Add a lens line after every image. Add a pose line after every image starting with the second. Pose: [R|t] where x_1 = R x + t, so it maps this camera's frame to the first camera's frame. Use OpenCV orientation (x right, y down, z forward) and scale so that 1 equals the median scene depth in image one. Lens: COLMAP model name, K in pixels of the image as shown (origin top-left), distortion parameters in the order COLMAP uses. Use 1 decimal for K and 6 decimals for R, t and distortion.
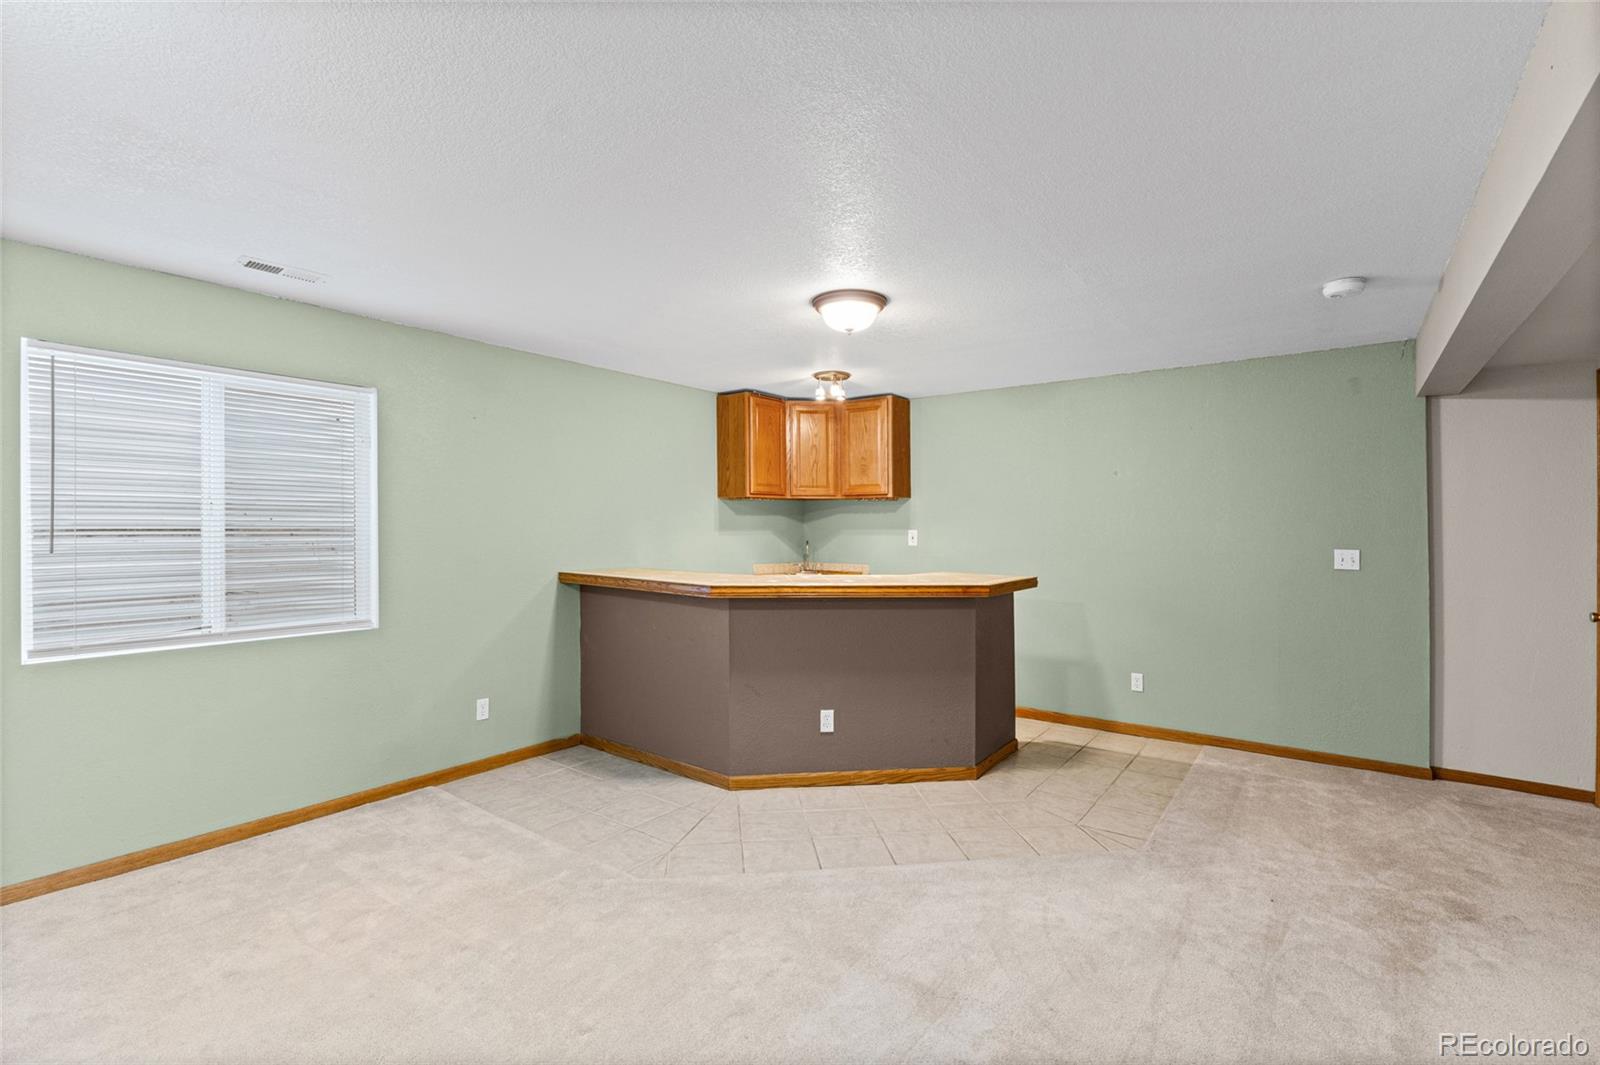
lens RADIAL K [[717.1, 0, 800.0], [0, 717.1, 532.5], [0, 0, 1]] dist [-0.011764, 0.000133]
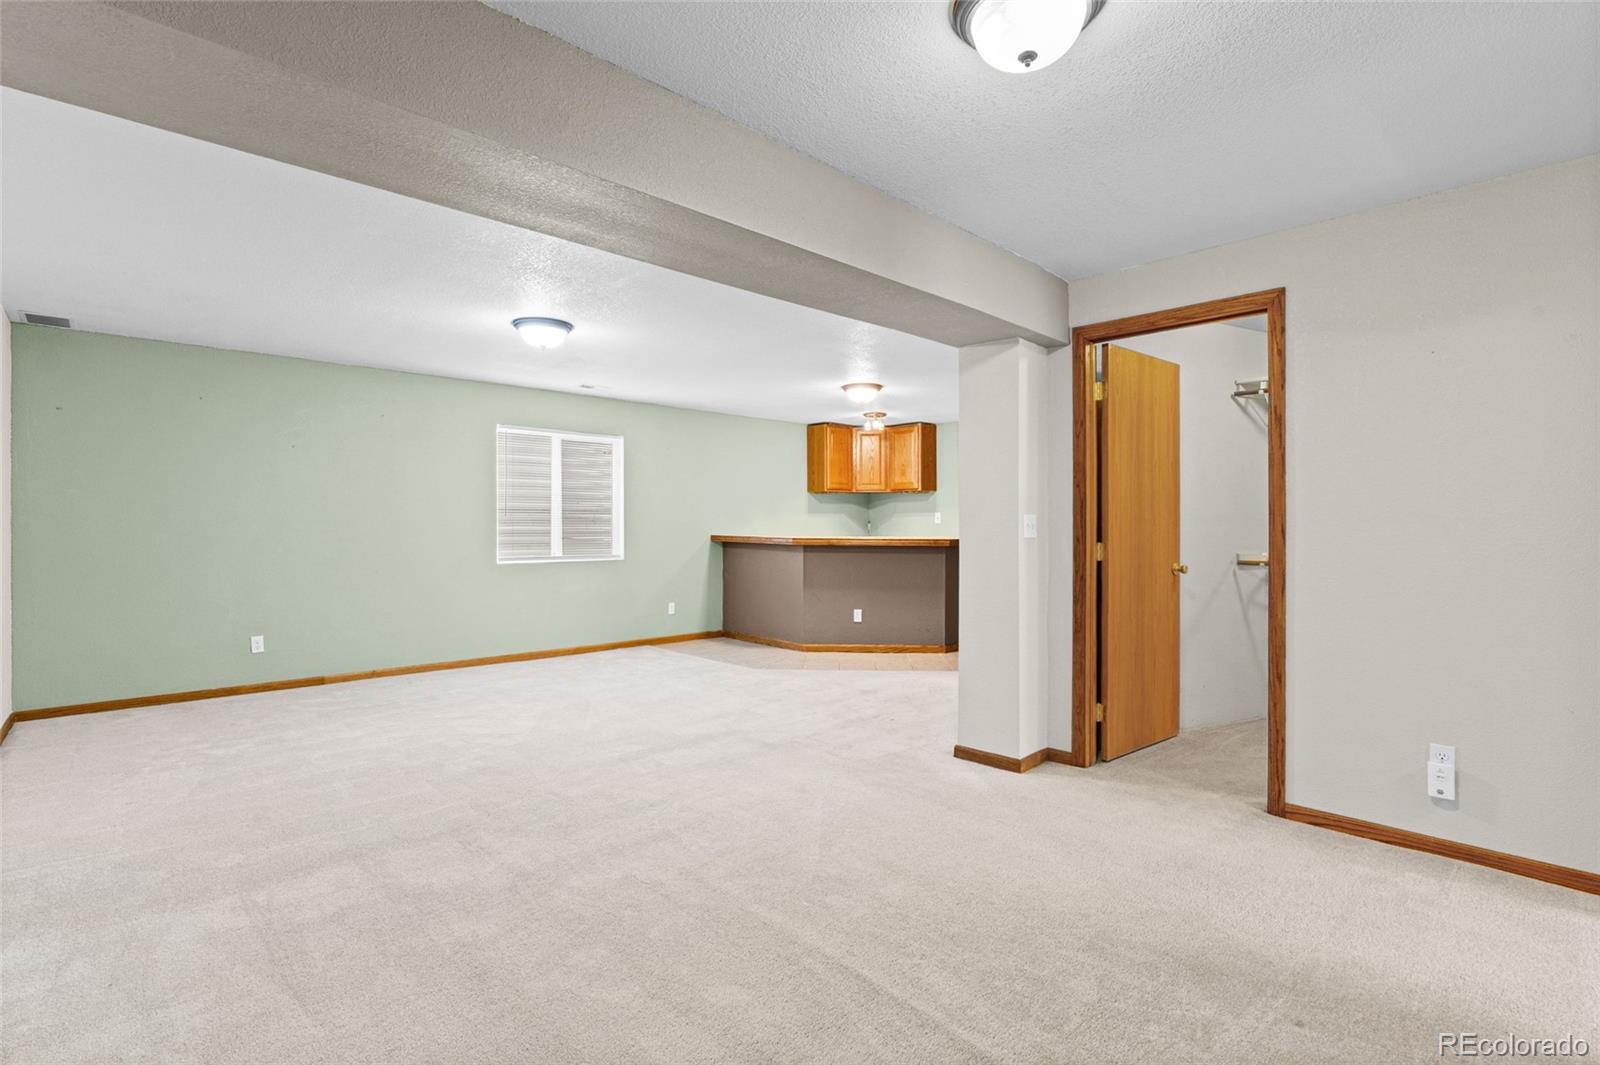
lens RADIAL K [[742.9, 0, 801.8], [0, 742.9, 533.5], [0, 0, 1]] dist [0.000921, -0.000542]
pose [[0.984699, 0.001818, -0.174257, 0.157218], [-0.001384, 0.999996, 0.002612, 0.038025], [0.174260, -0.002331, 0.984697, -0.597160]]
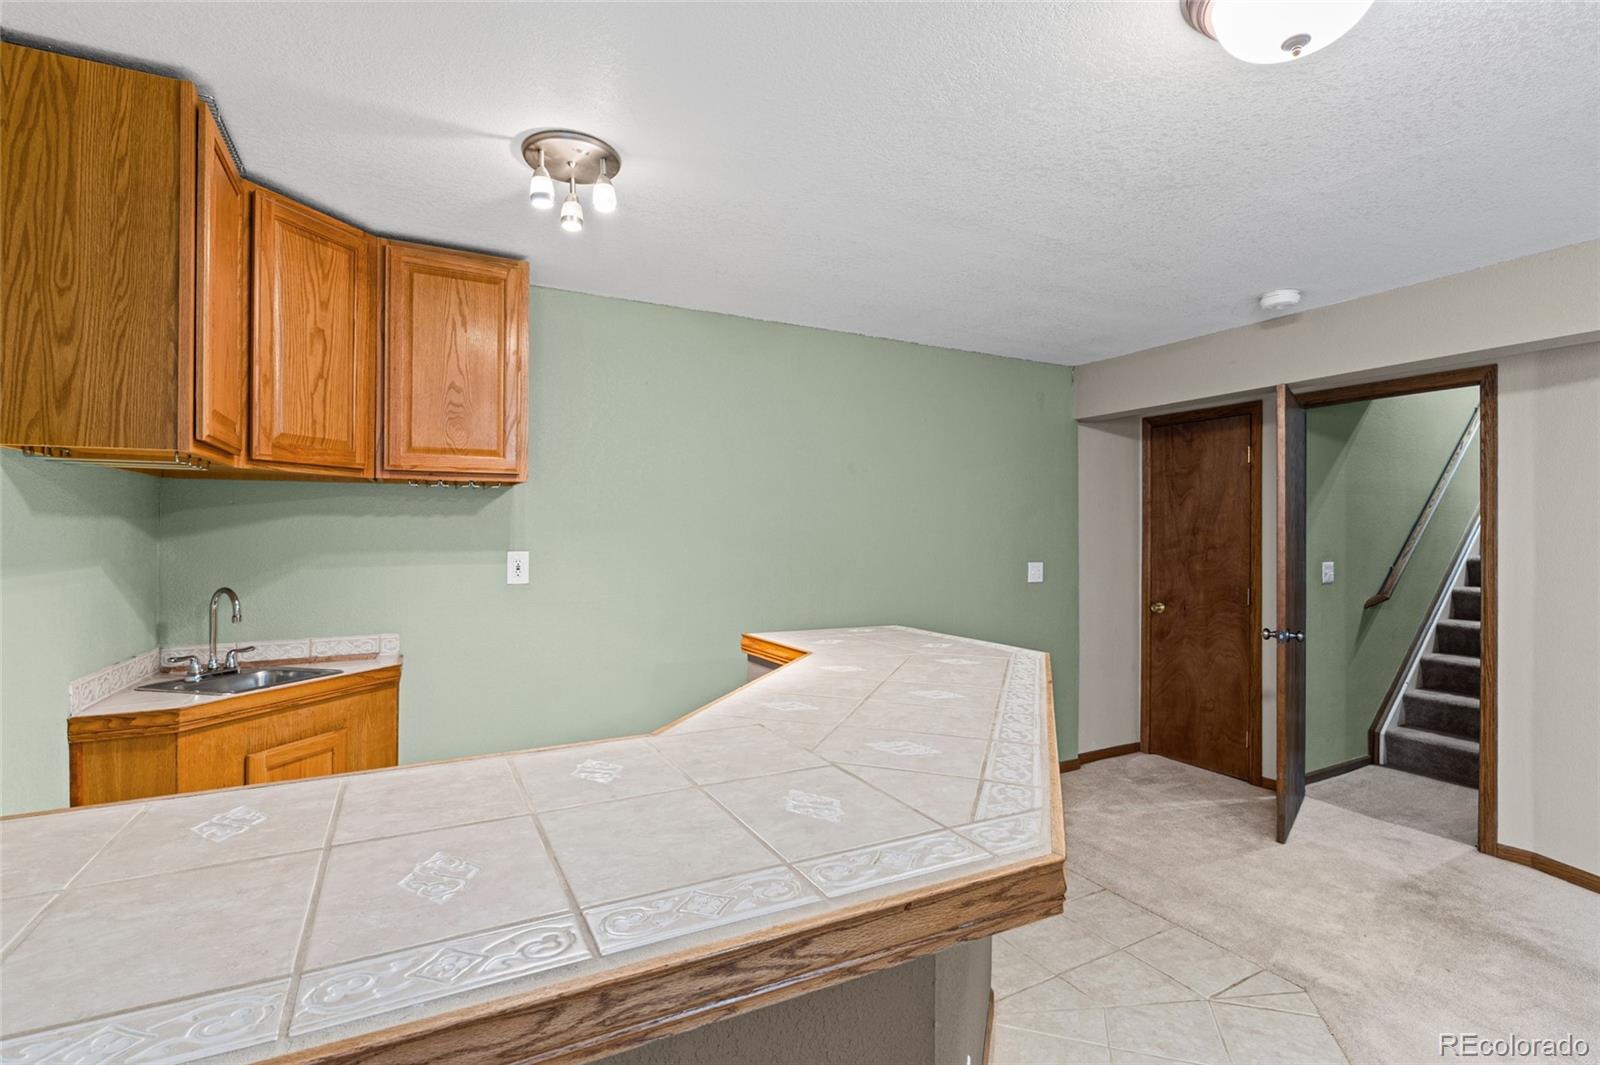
lens RADIAL K [[737.8, 0, 806.4], [0, 737.8, 528.9], [0, 0, 1]] dist [-0.002966, -0.000575]
pose [[0.409259, 0.001504, 0.912417, -0.236788], [0.010085, 0.999930, -0.006172, -0.014971], [-0.912362, 0.011728, 0.409215, 0.651853]]
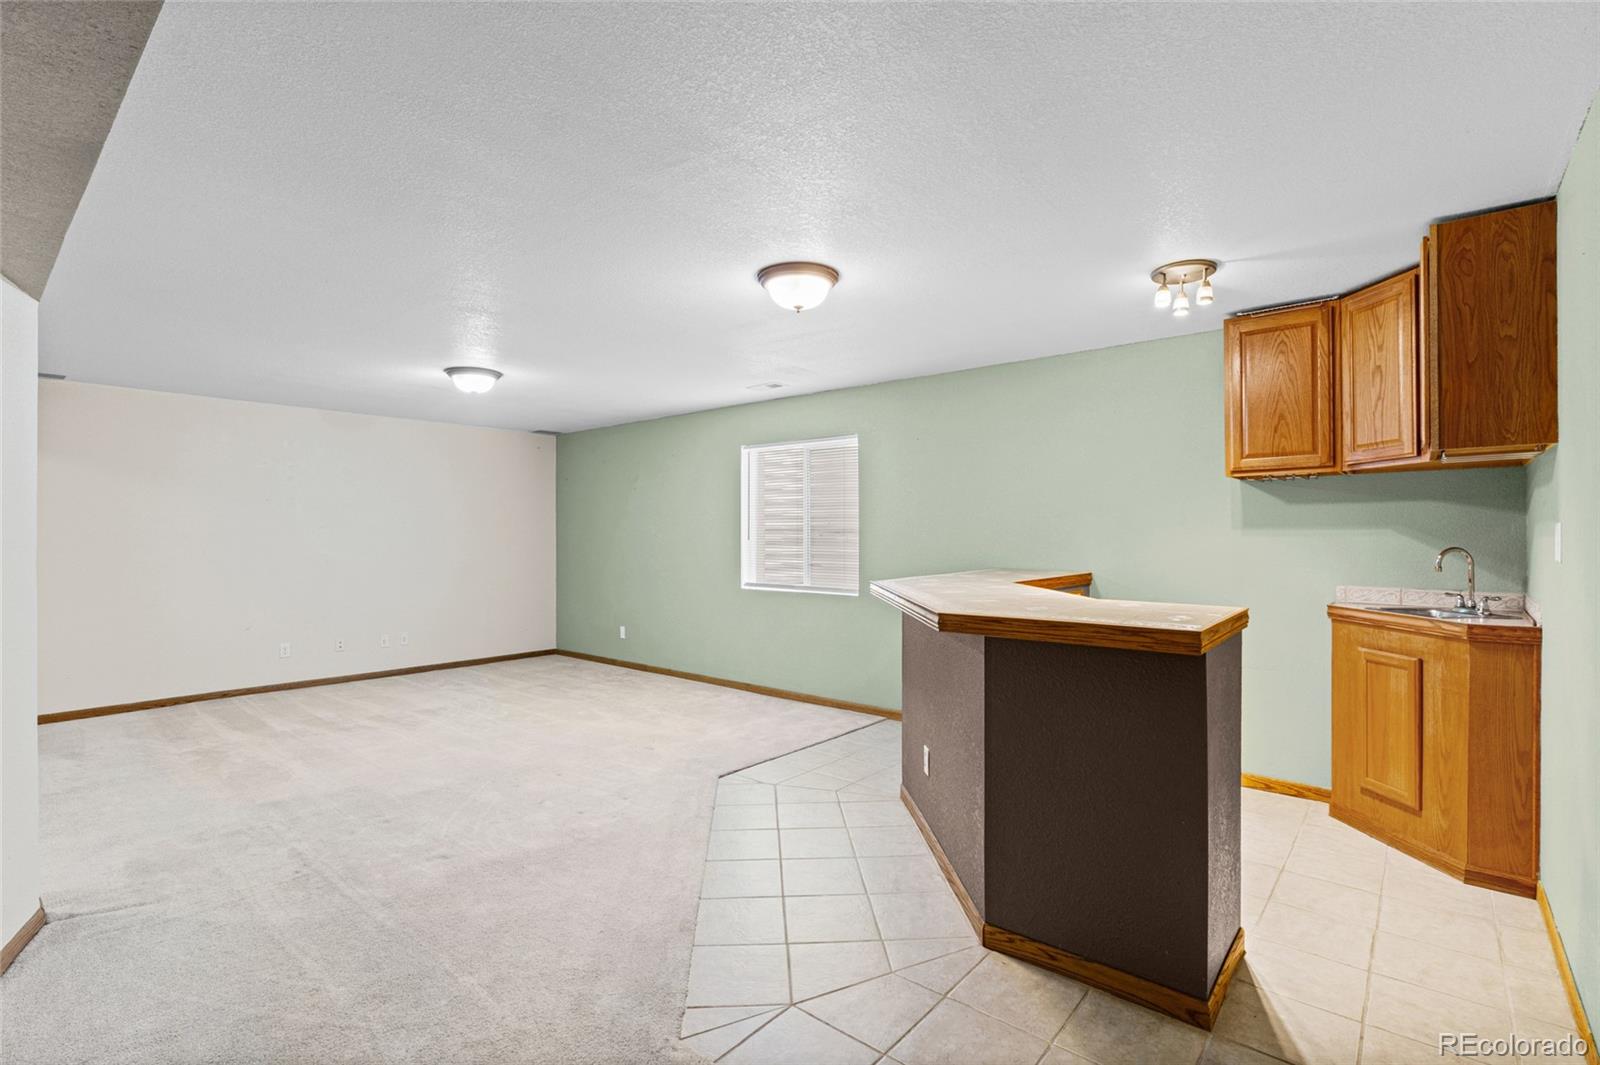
lens RADIAL K [[742.9, 0, 801.8], [0, 742.9, 533.5], [0, 0, 1]] dist [0.000921, -0.000542]
pose [[-0.066581, -0.001516, -0.997780, 0.631796], [-0.003531, 0.999993, -0.001284, 0.004159], [0.997775, 0.003438, -0.066586, 0.647359]]
